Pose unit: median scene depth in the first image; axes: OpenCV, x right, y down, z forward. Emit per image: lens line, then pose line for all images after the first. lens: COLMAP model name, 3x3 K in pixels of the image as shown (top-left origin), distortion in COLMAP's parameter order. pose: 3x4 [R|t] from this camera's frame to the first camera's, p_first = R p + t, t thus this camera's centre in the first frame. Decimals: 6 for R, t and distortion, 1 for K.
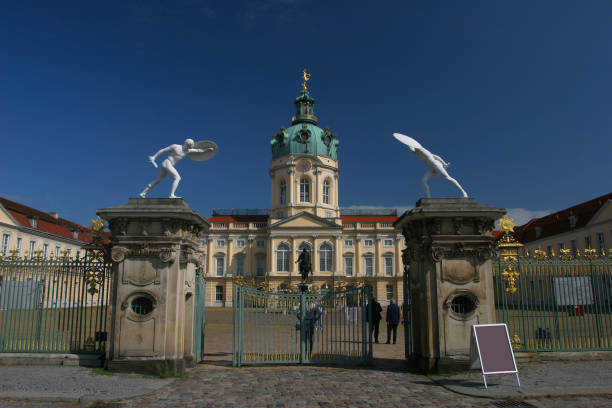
lens RADIAL K [[469.0, 0, 306.0], [0, 469.0, 204.0], [0, 0, 1]] dist [-0.062242, 0.003745]
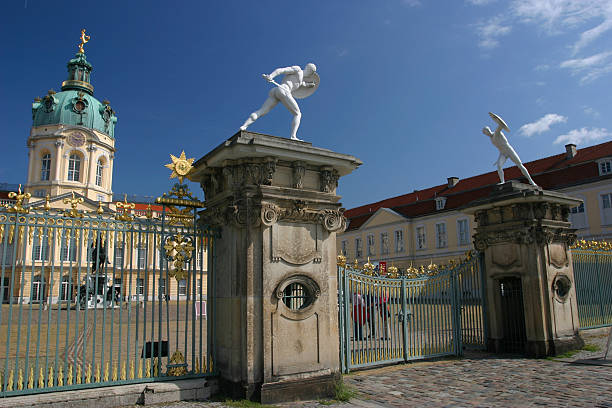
lens RADIAL K [[469.0, 0, 306.0], [0, 469.0, 204.0], [0, 0, 1]] dist [-0.062242, 0.003745]
pose [[0.846613, 0.086679, 0.525103, -0.086555], [-0.091985, 0.995631, -0.016044, 0.012457], [-0.524199, -0.034718, 0.850888, 0.054112]]
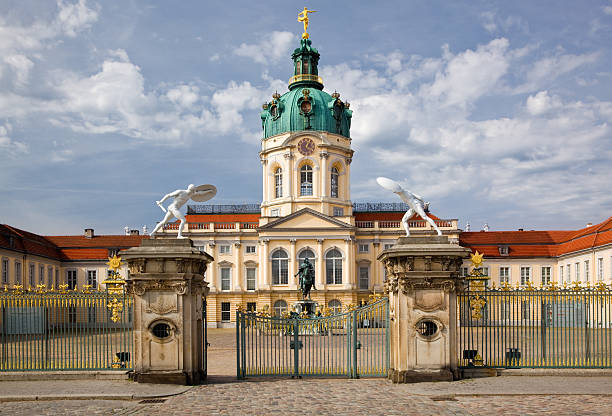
lens RADIAL K [[643.3, 0, 294.9], [0, 643.3, 312.8], [0, 0, 1]] dist [-0.007144, -0.001603]
pose [[0.999664, -0.003532, -0.025698, 0.004494], [0.008380, 0.981539, 0.191079, -0.017814], [0.024549, -0.191231, 0.981238, -0.078147]]
